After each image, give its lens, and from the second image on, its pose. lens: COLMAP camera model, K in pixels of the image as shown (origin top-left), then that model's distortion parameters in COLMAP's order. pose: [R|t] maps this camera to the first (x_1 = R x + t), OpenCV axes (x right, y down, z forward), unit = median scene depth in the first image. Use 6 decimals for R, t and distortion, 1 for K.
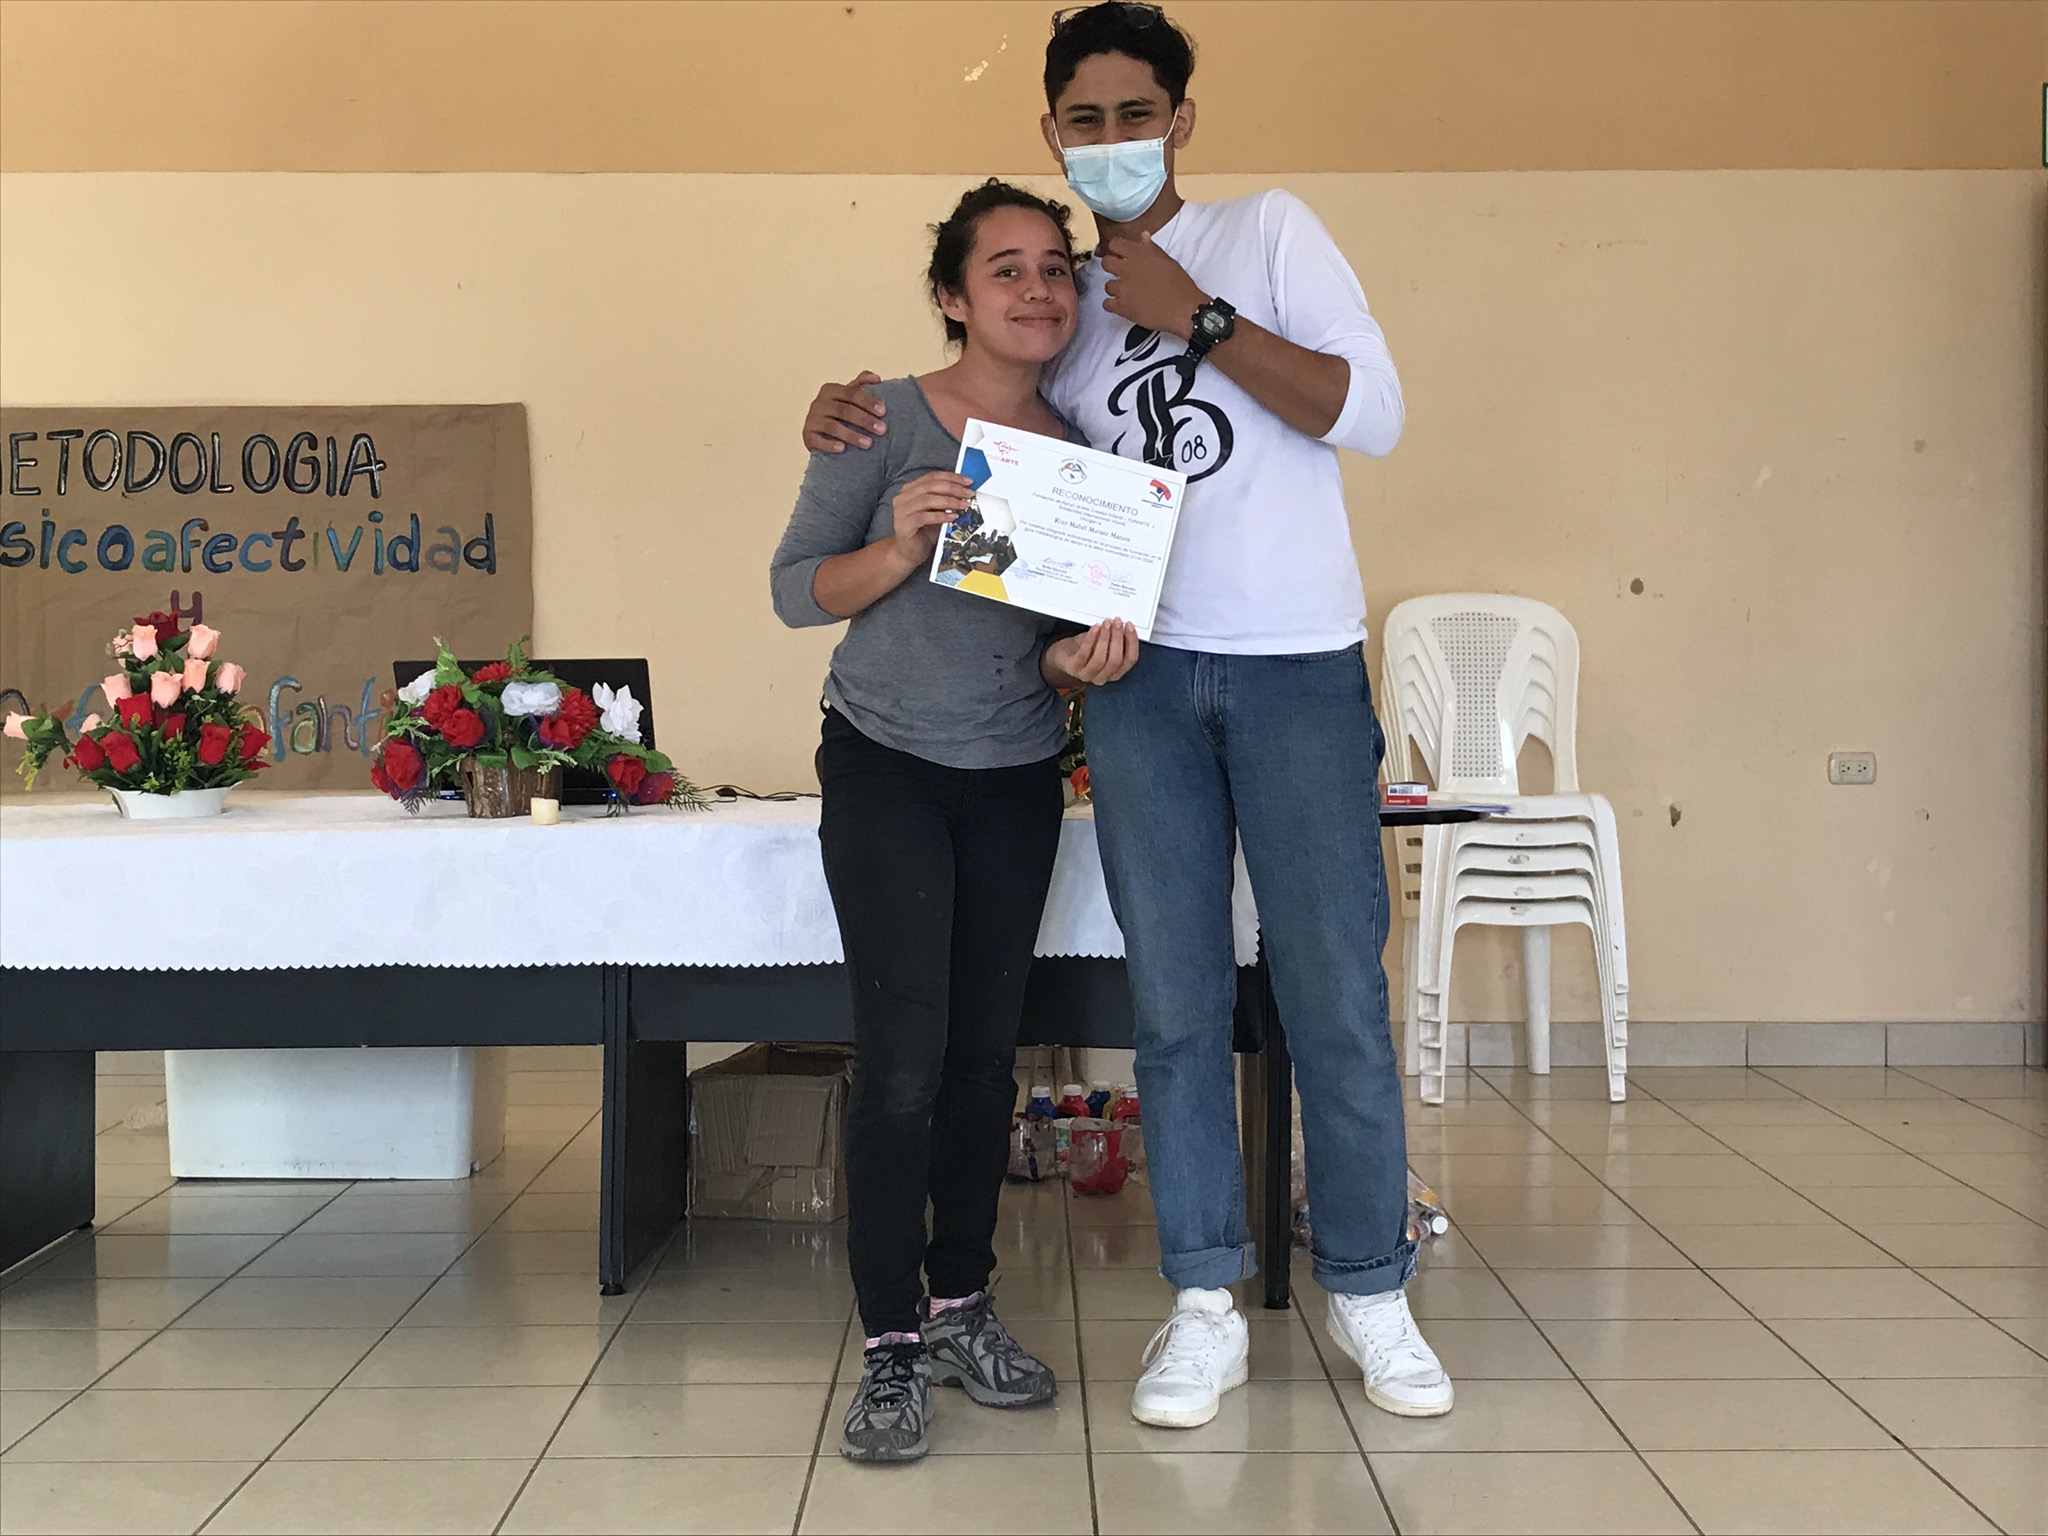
lens RADIAL K [[2613.2, 0, 1038.1], [0, 2613.2, 735.8], [0, 0, 1]] dist [0.154670, -0.623409]
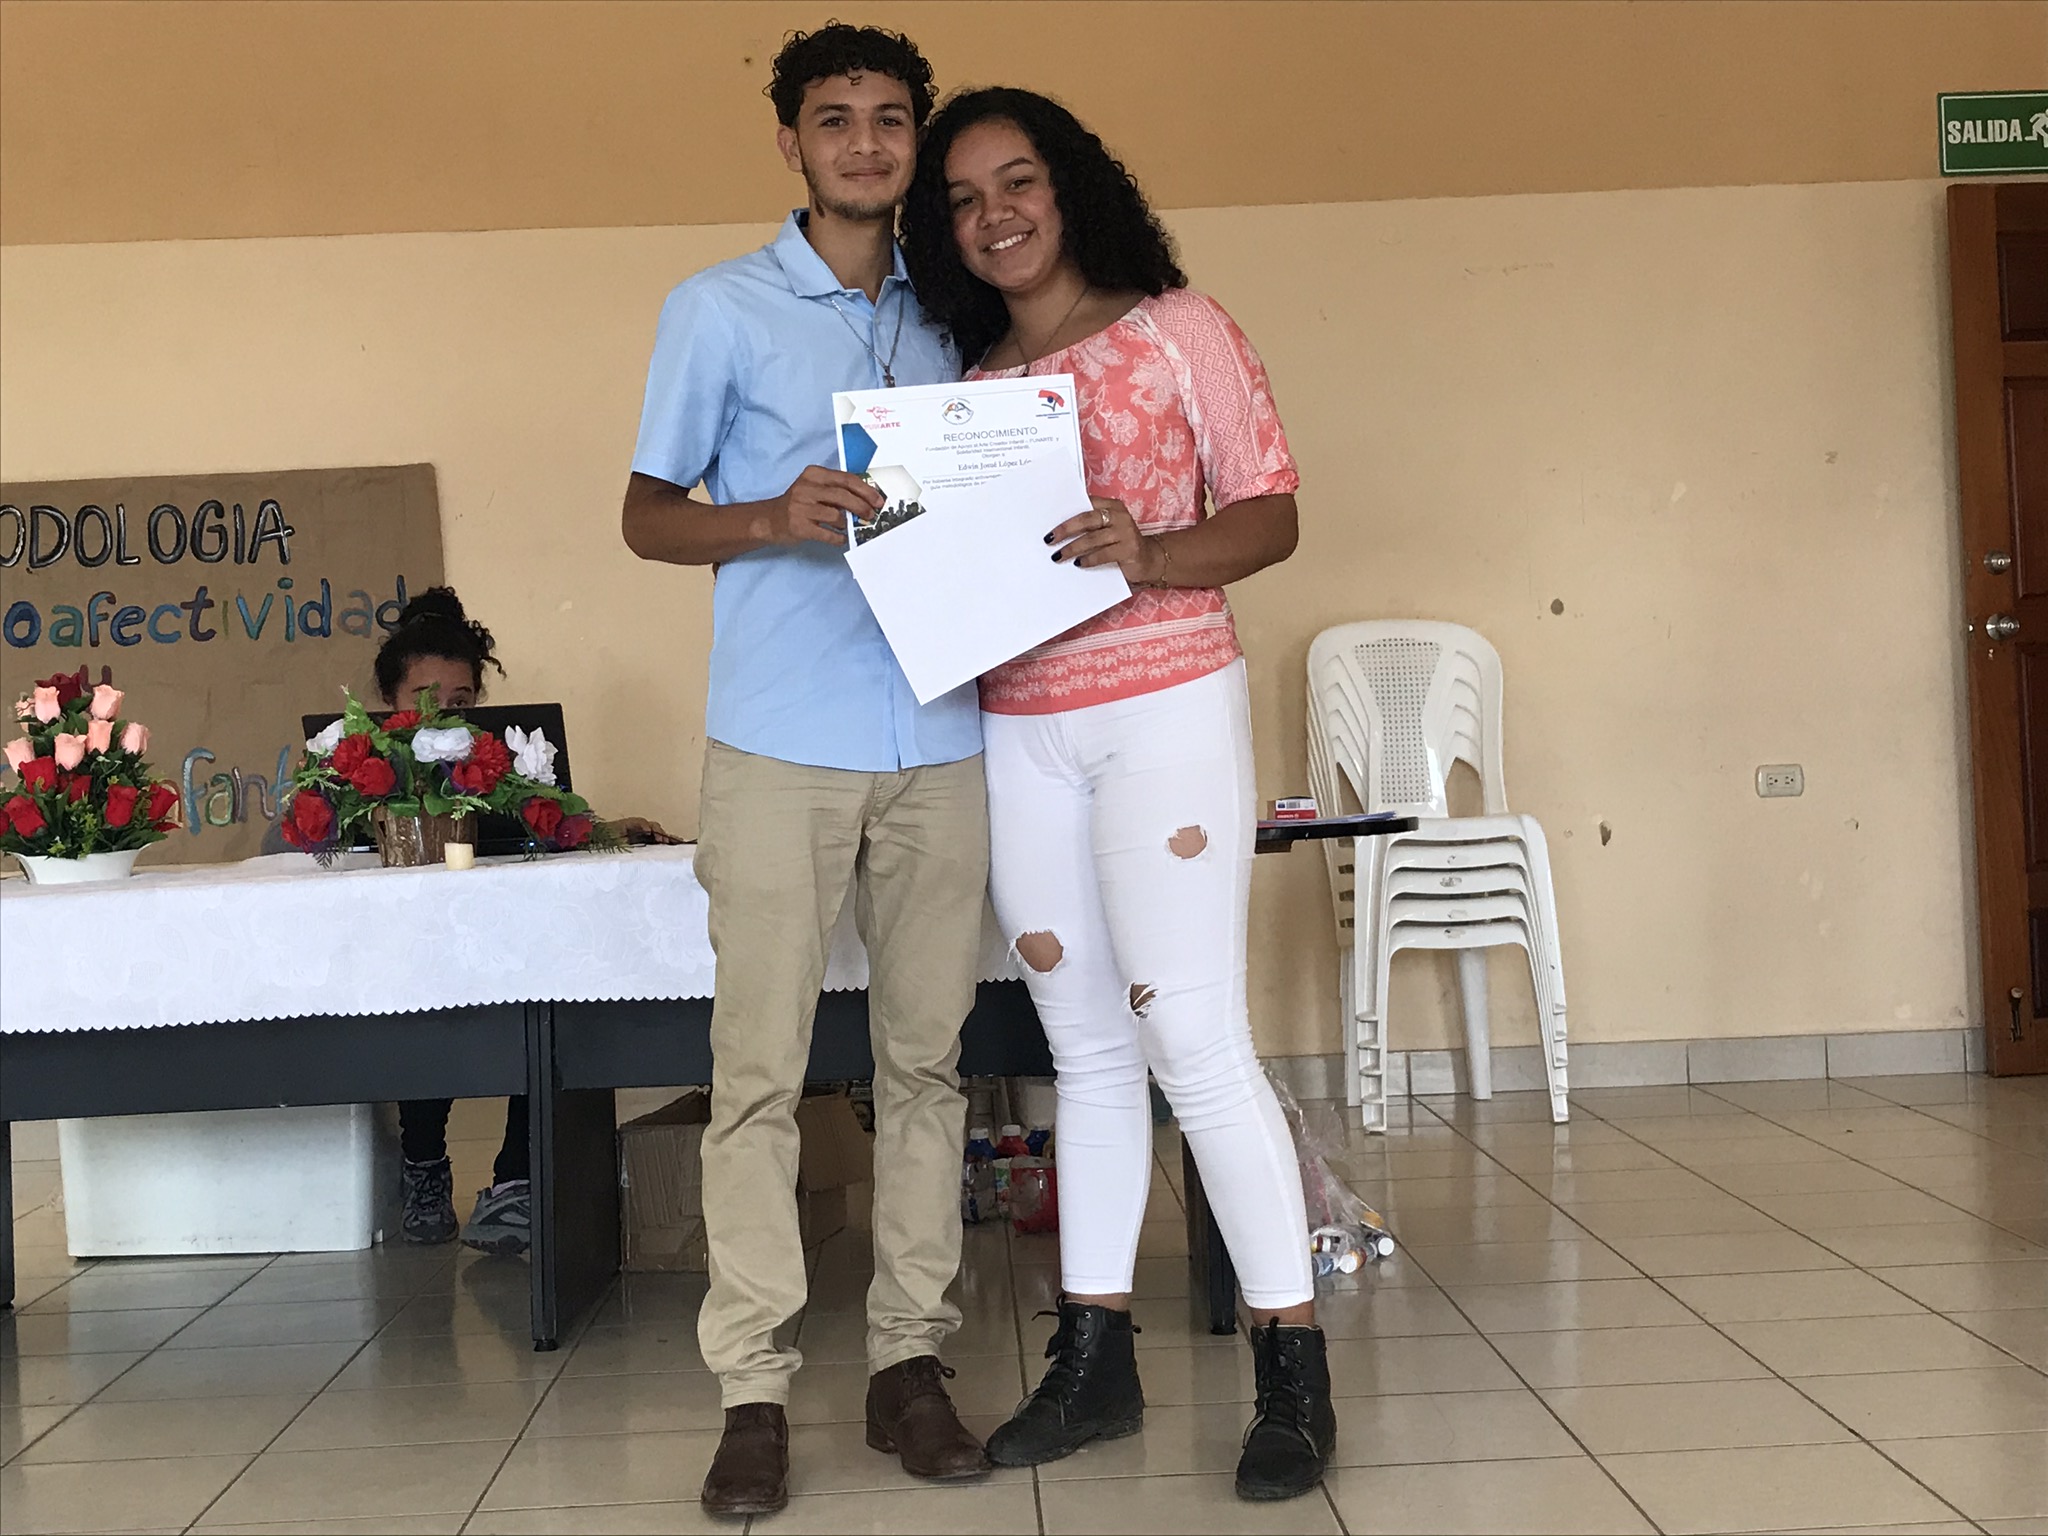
lens RADIAL K [[2616.4, 0, 1031.1], [0, 2616.4, 736.7], [0, 0, 1]] dist [0.159167, -0.652178]
pose [[0.999021, -0.037743, 0.023079, 0.003618], [0.038330, 0.998939, -0.025537, 0.013608], [-0.022090, 0.026396, 0.999407, 0.008447]]
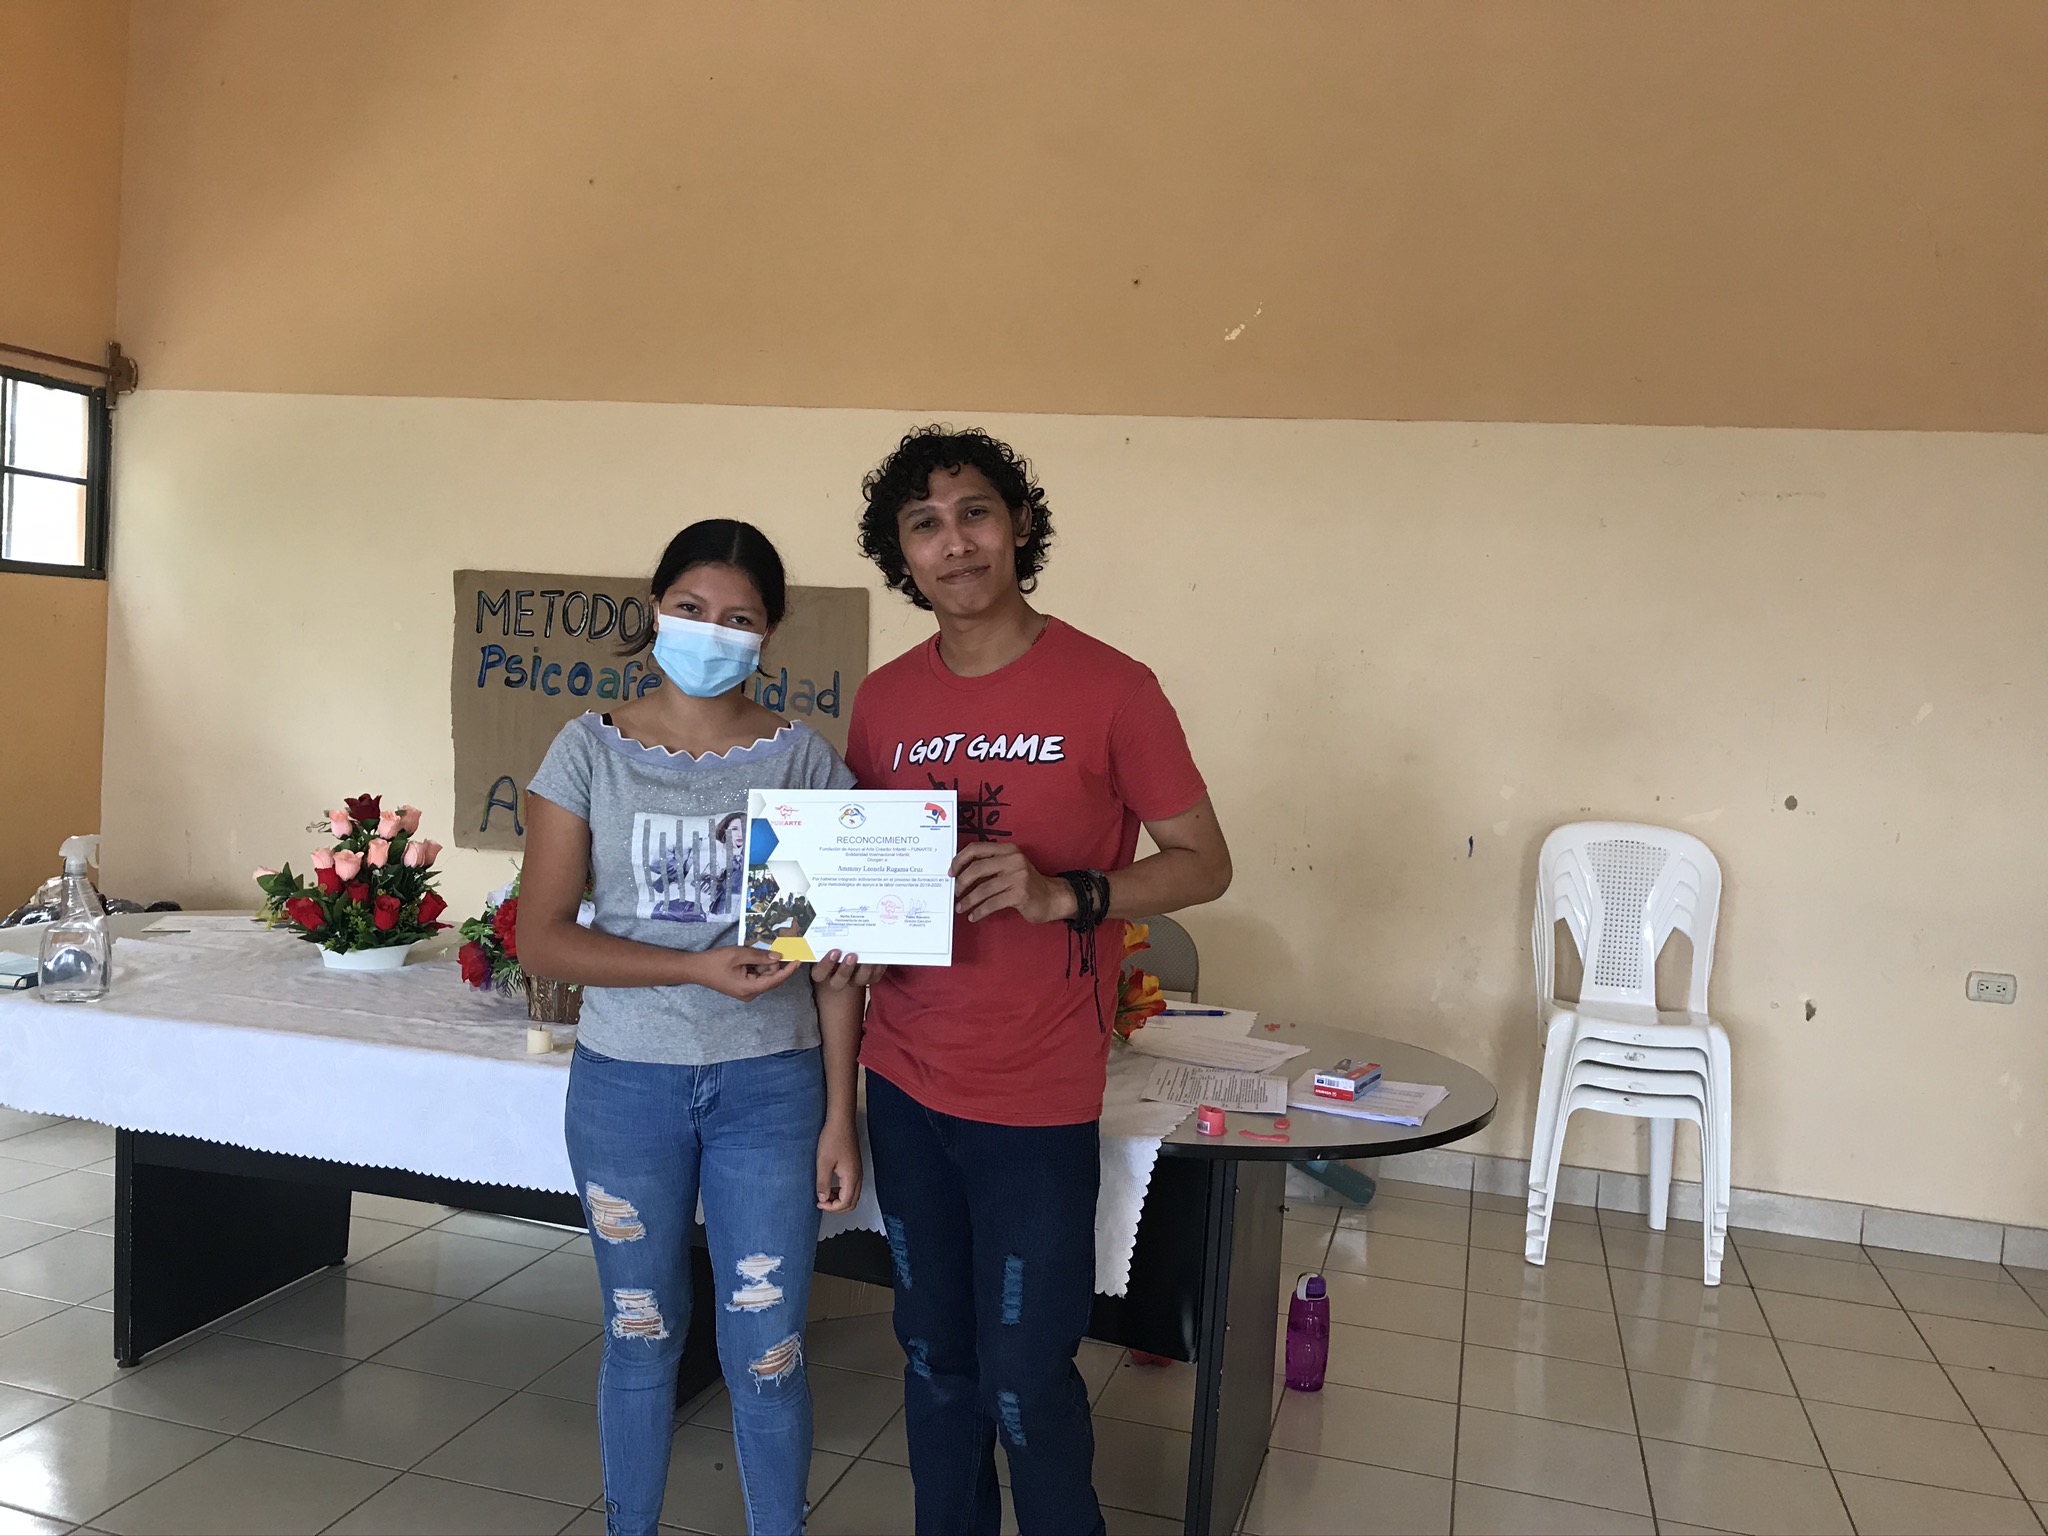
lens RADIAL K [[1674.7, 0, 1034.7], [0, 1674.7, 764.1], [0, 0, 1]] dist [0.011116, -0.002333]
pose [[0.960637, 0.079612, -0.266156, 0.142369], [-0.073930, 0.996772, 0.031315, -0.094637], [0.267790, -0.010405, 0.963421, 0.304872]]
